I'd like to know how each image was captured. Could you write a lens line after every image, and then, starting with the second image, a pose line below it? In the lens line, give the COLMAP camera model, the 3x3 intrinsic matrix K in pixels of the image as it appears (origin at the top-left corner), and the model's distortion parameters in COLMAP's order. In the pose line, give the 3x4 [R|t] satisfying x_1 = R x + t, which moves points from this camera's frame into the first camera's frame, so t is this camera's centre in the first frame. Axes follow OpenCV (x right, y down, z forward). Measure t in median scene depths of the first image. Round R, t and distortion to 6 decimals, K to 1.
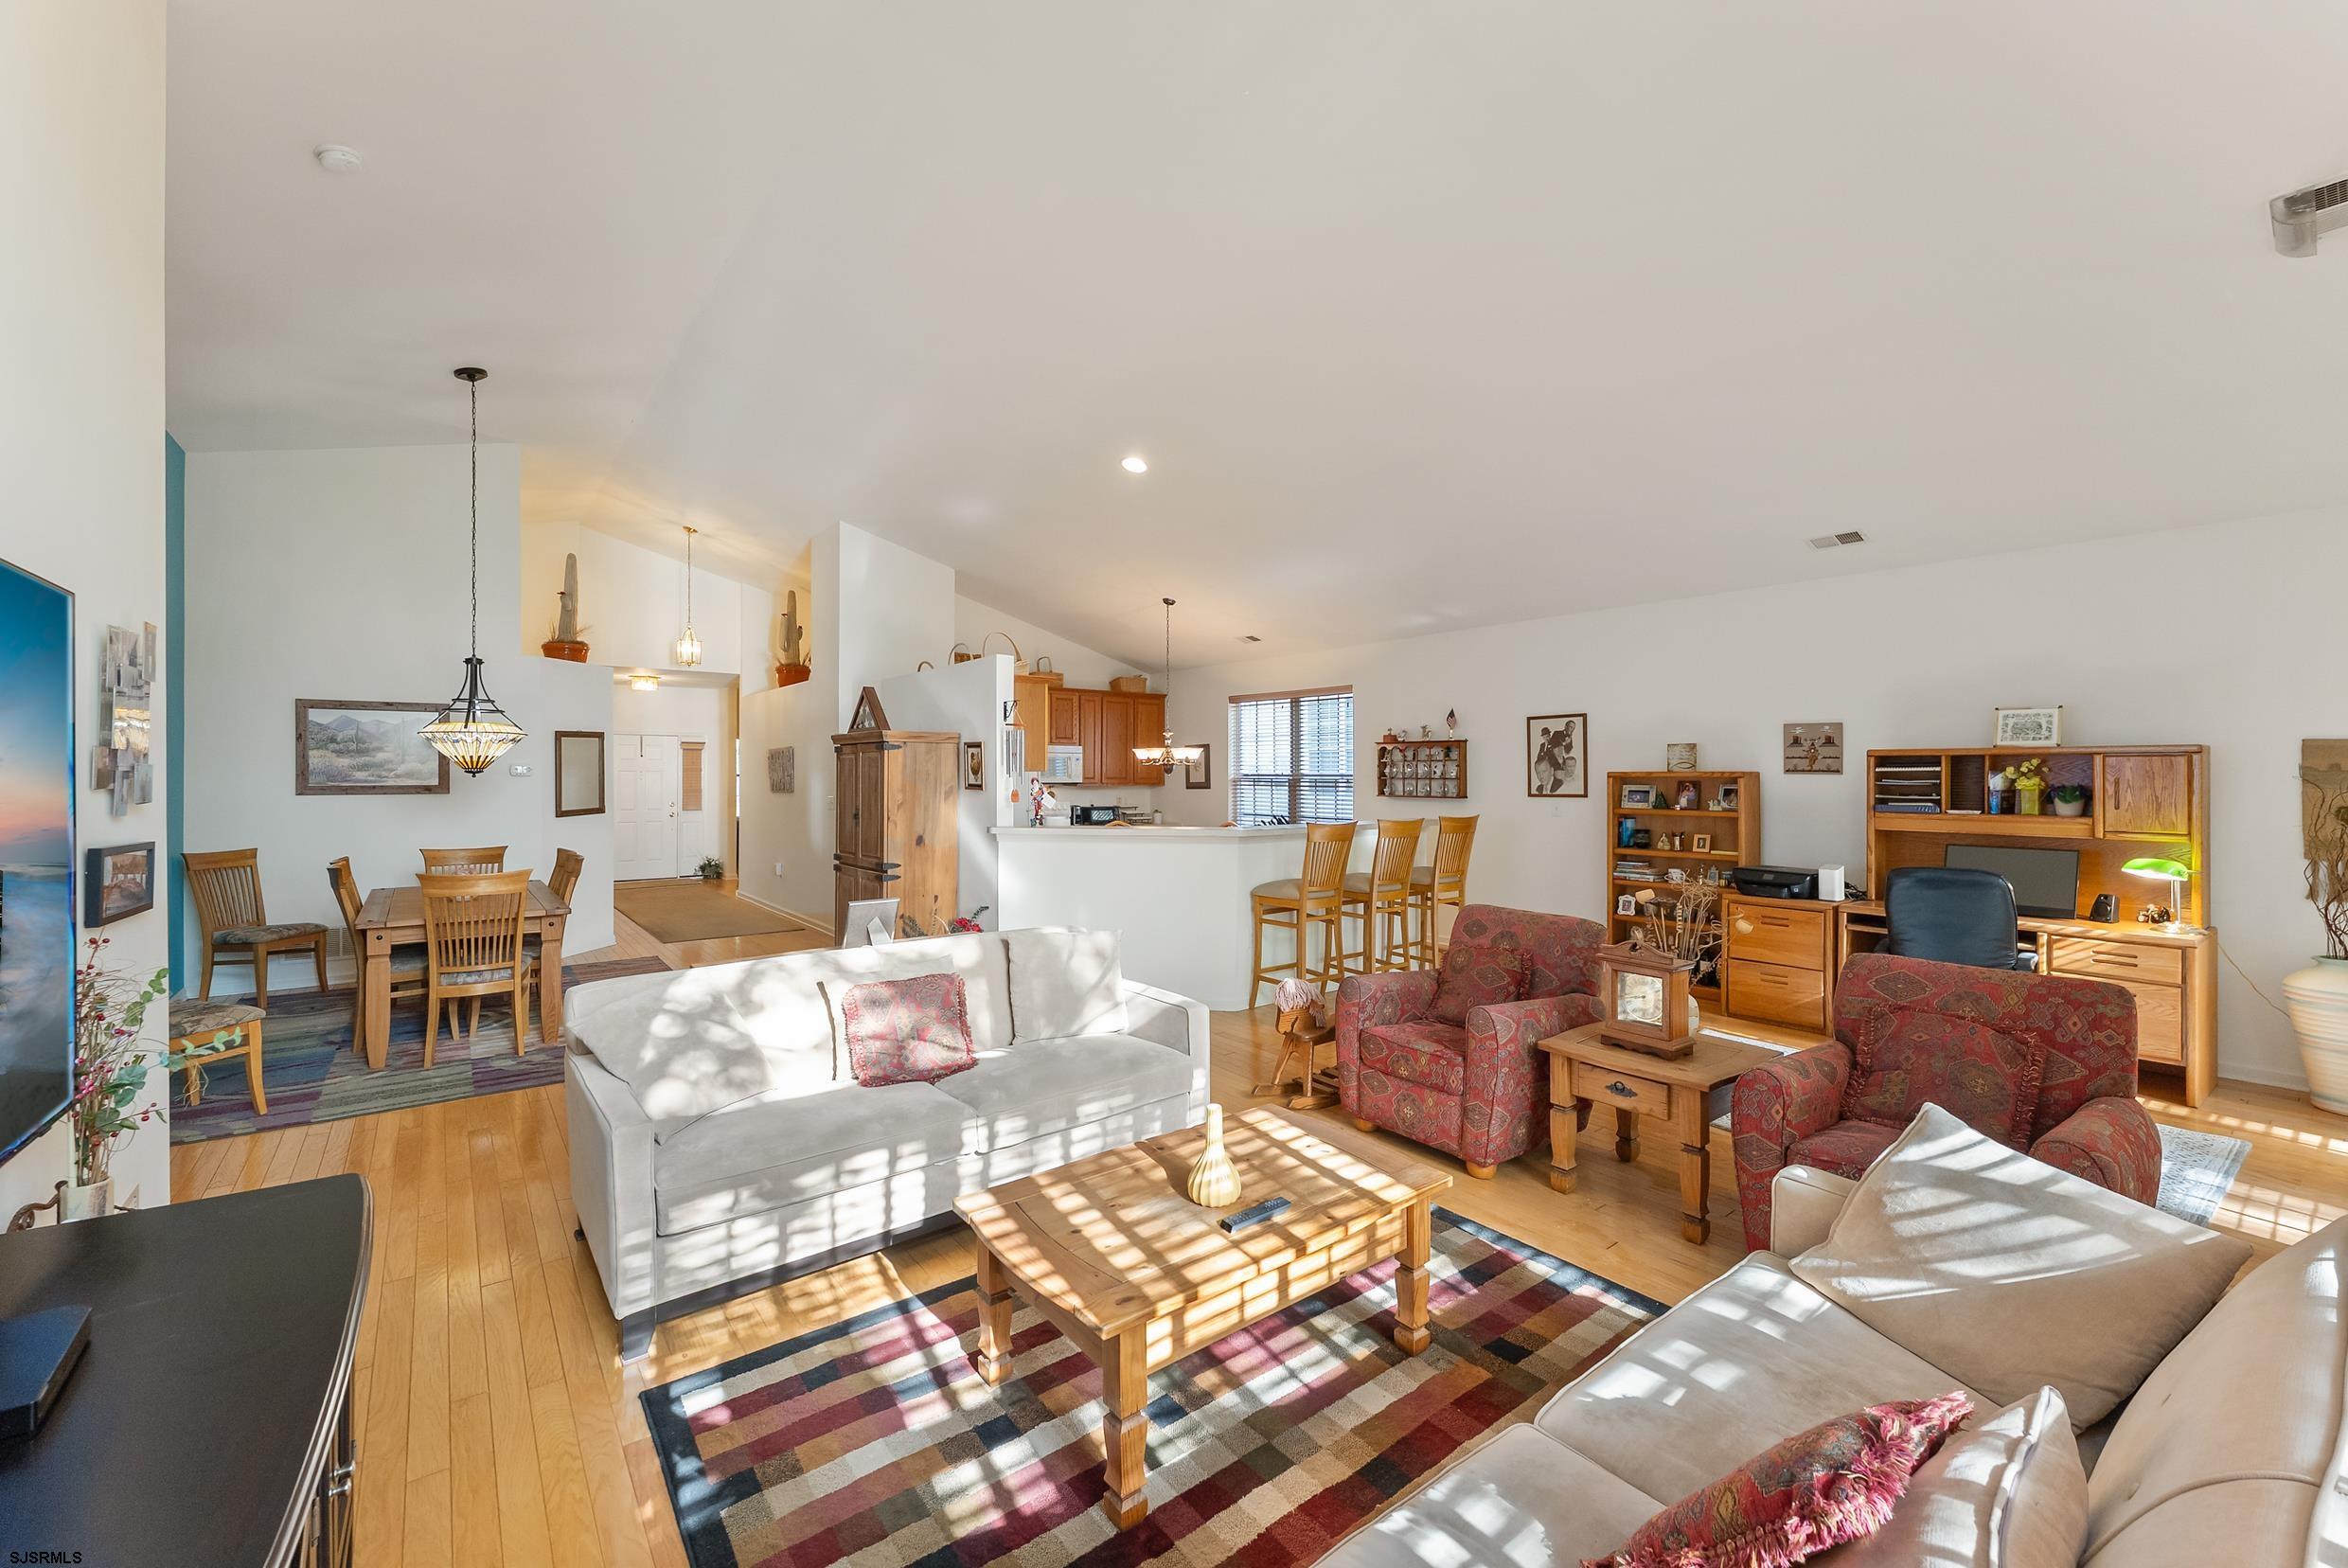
lens RADIAL K [[942.5, 0, 1175.0], [0, 942.5, 779.7], [0, 0, 1]] dist [0.001367, -0.000461]
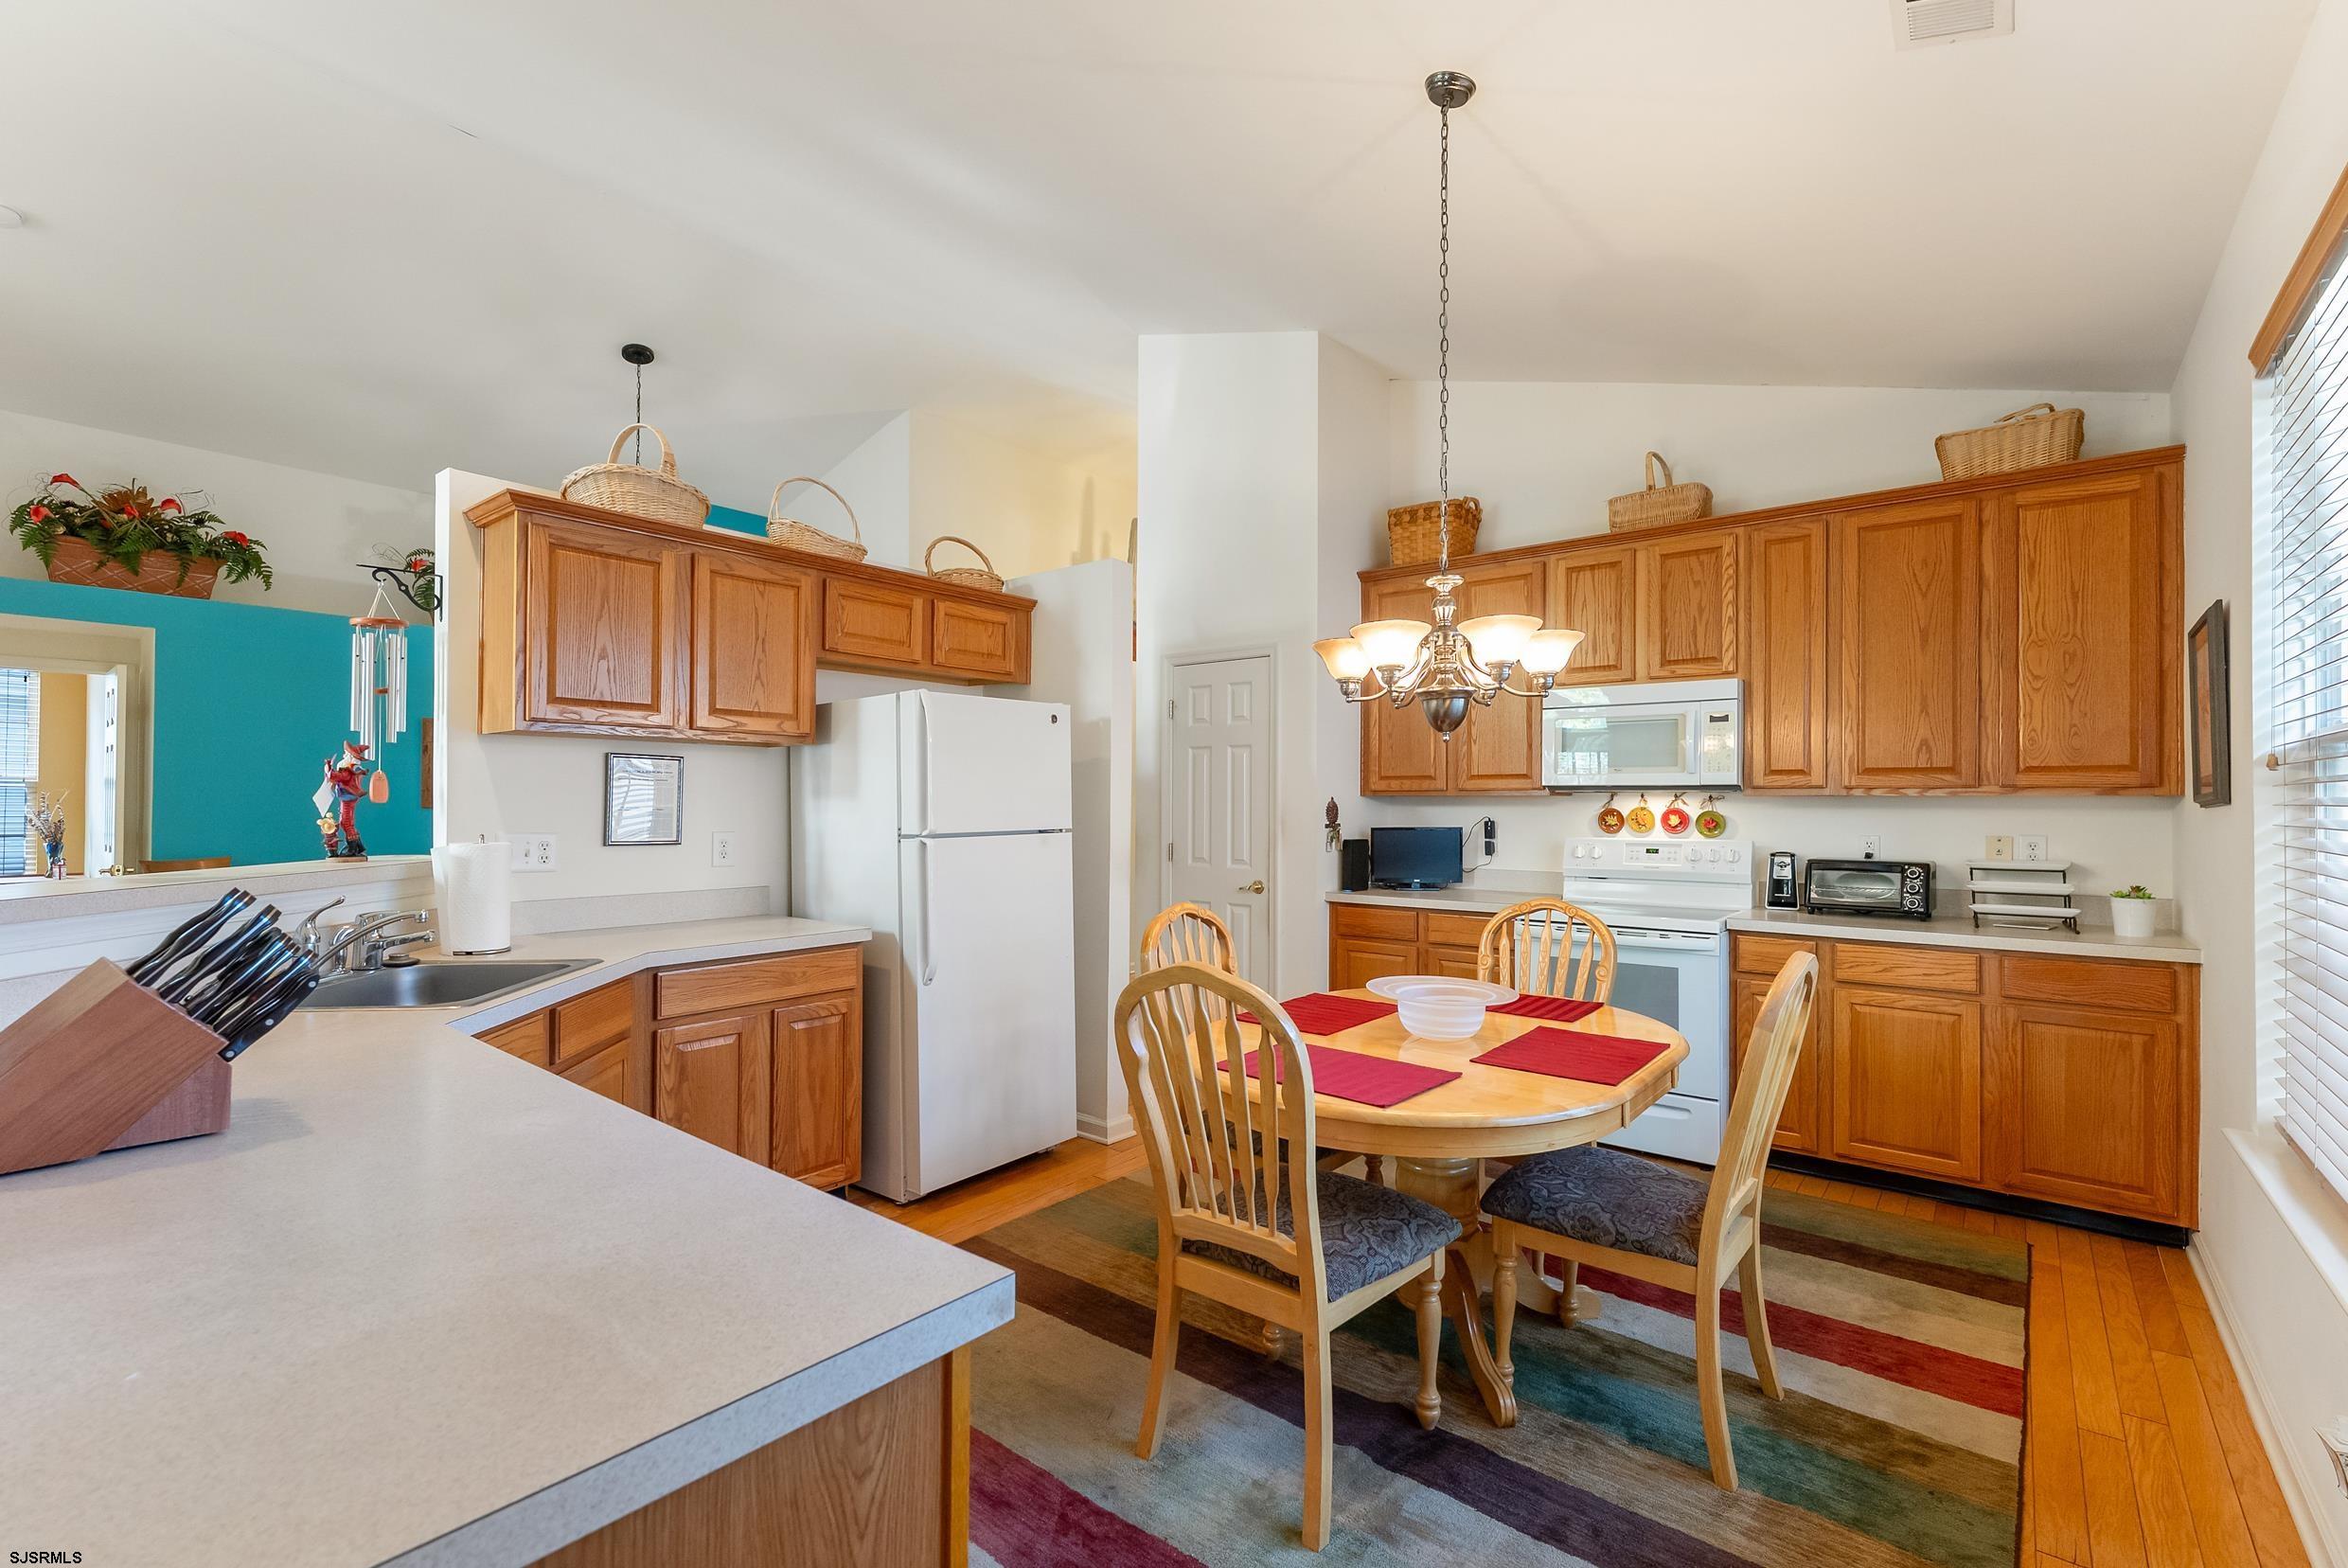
lens RADIAL K [[1038.7, 0, 1167.9], [0, 1038.7, 797.9], [0, 0, 1]] dist [-0.000692, -0.000131]
pose [[0.214238, -0.007507, -0.976753, 0.364017], [-0.010495, 0.999895, -0.009987, 0.022303], [0.976725, 0.012390, 0.214137, 1.171558]]
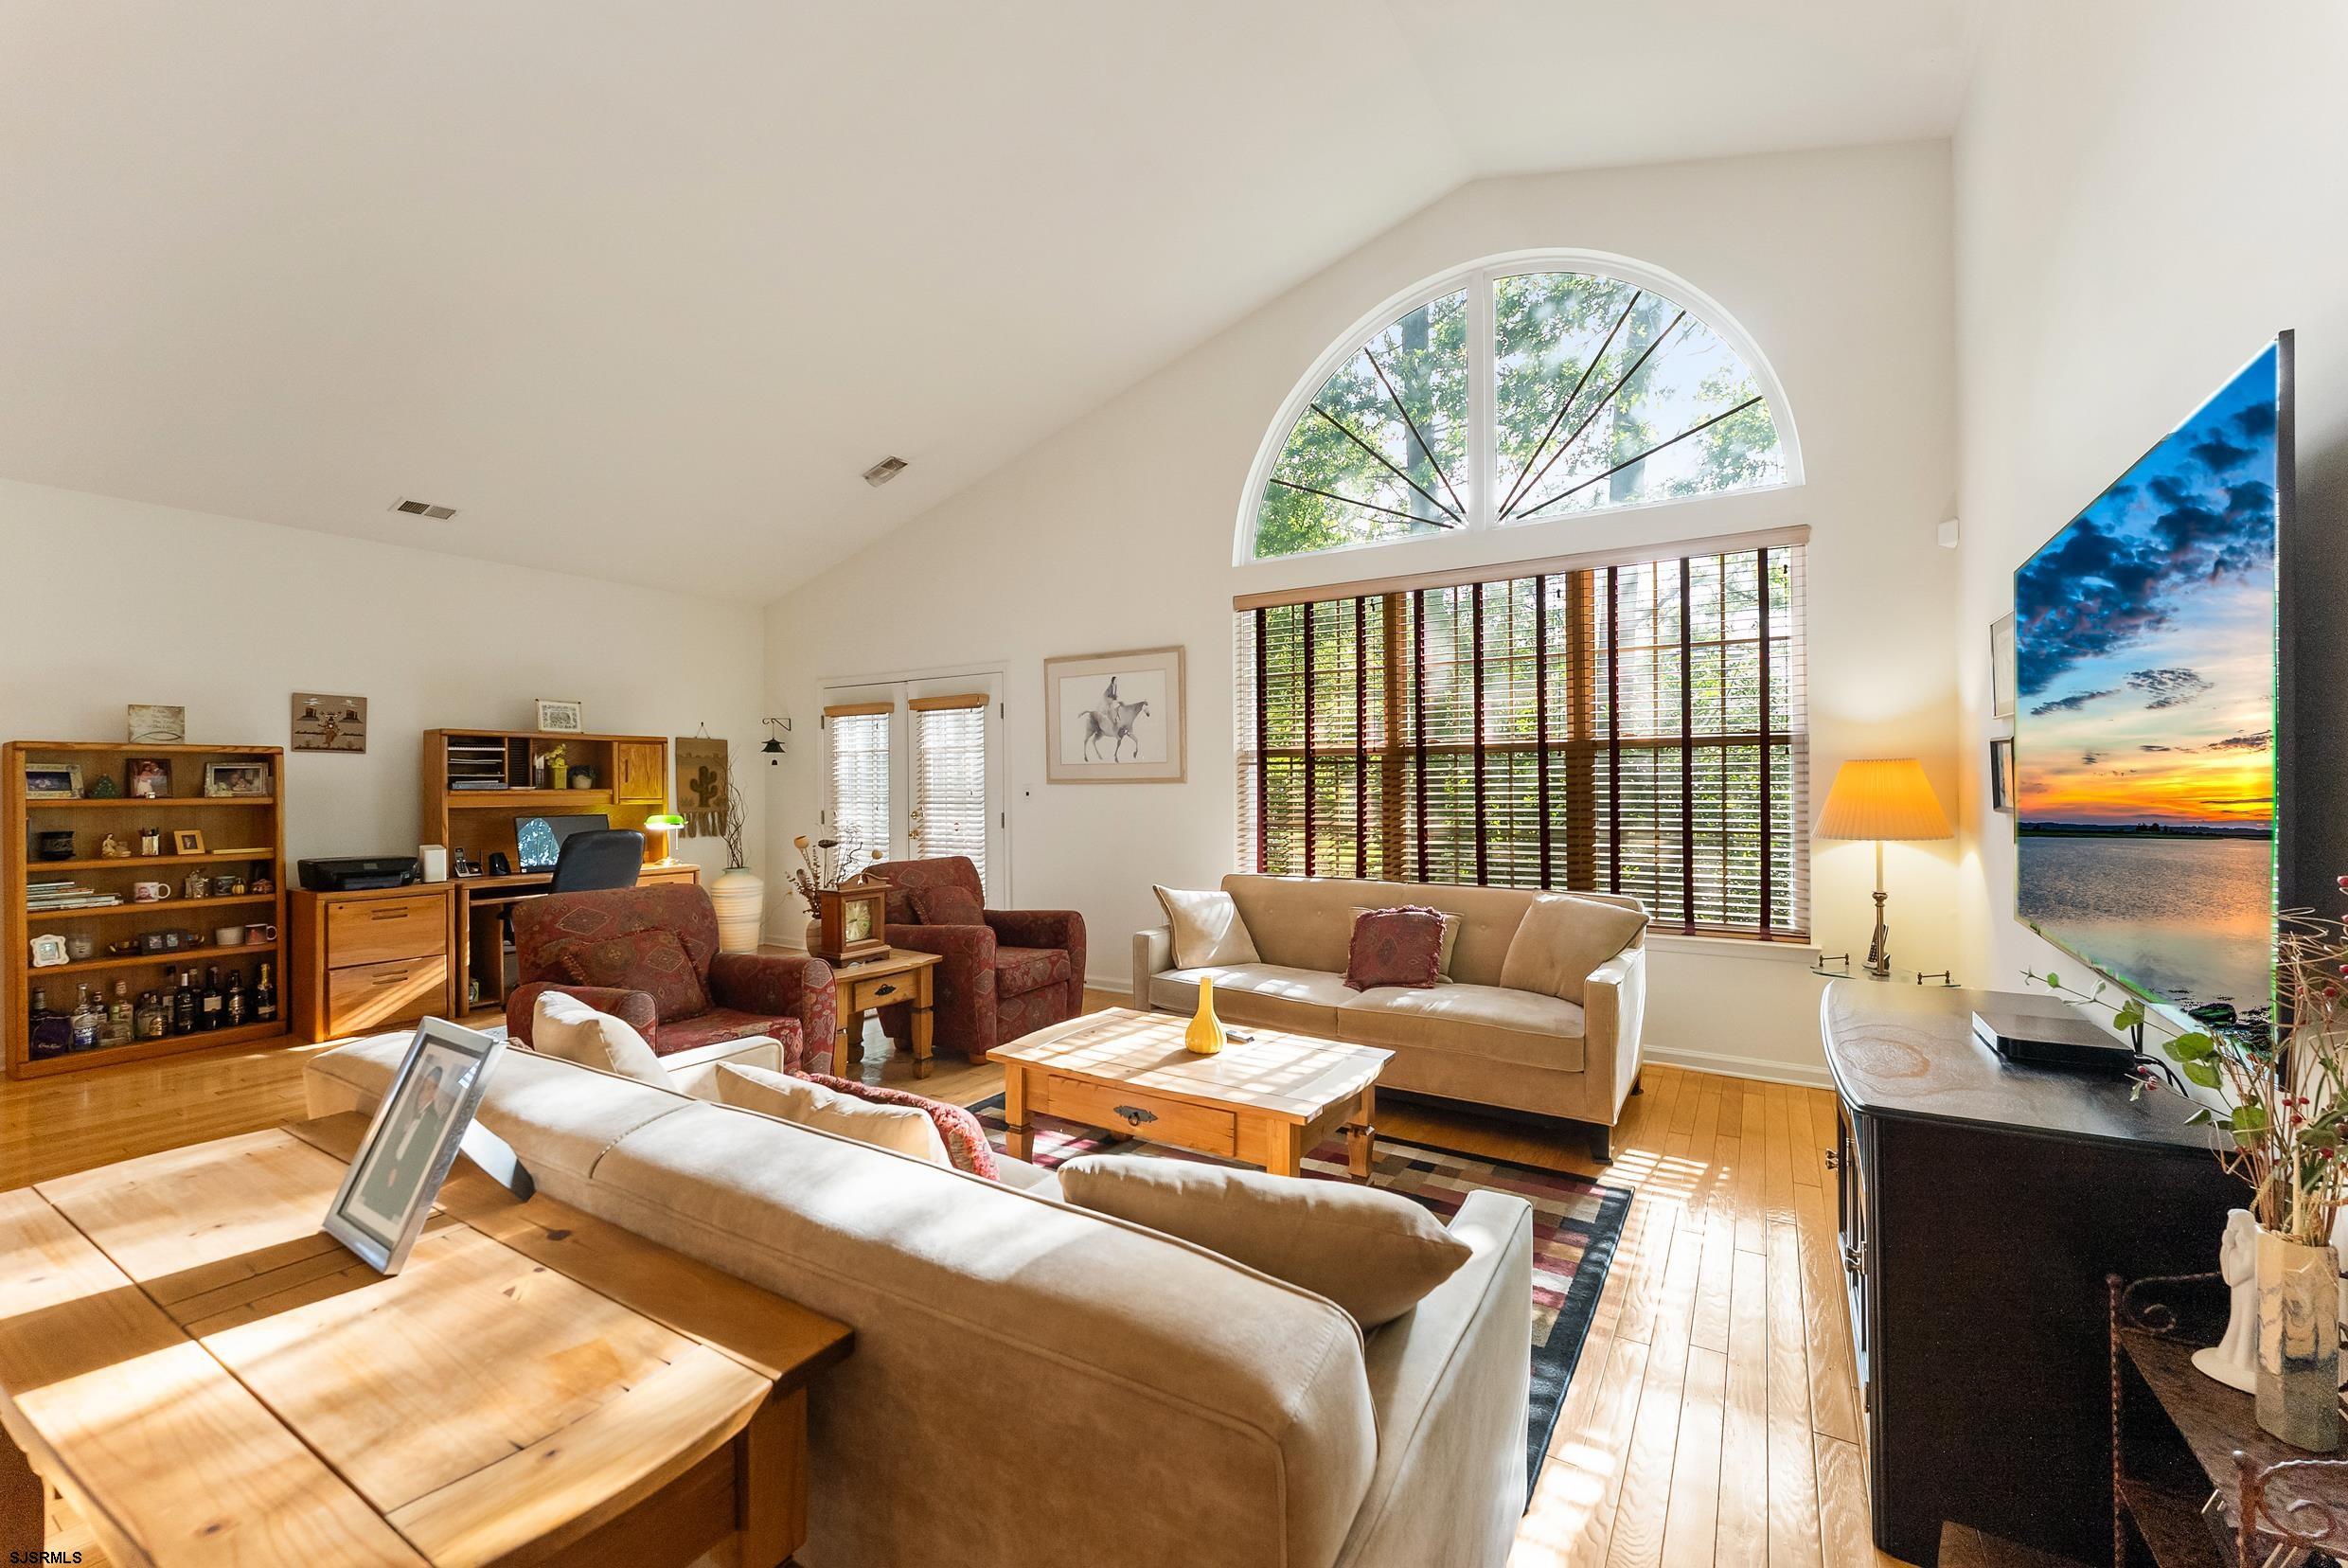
lens RADIAL K [[948.1, 0, 1175.1], [0, 948.1, 779.8], [0, 0, 1]] dist [0.000995, -0.000362]
pose [[-0.347749, 0.006966, 0.937562, -0.404248], [0.012747, 0.999915, -0.002701, 0.029815], [-0.937501, 0.011011, -0.347809, 0.523865]]
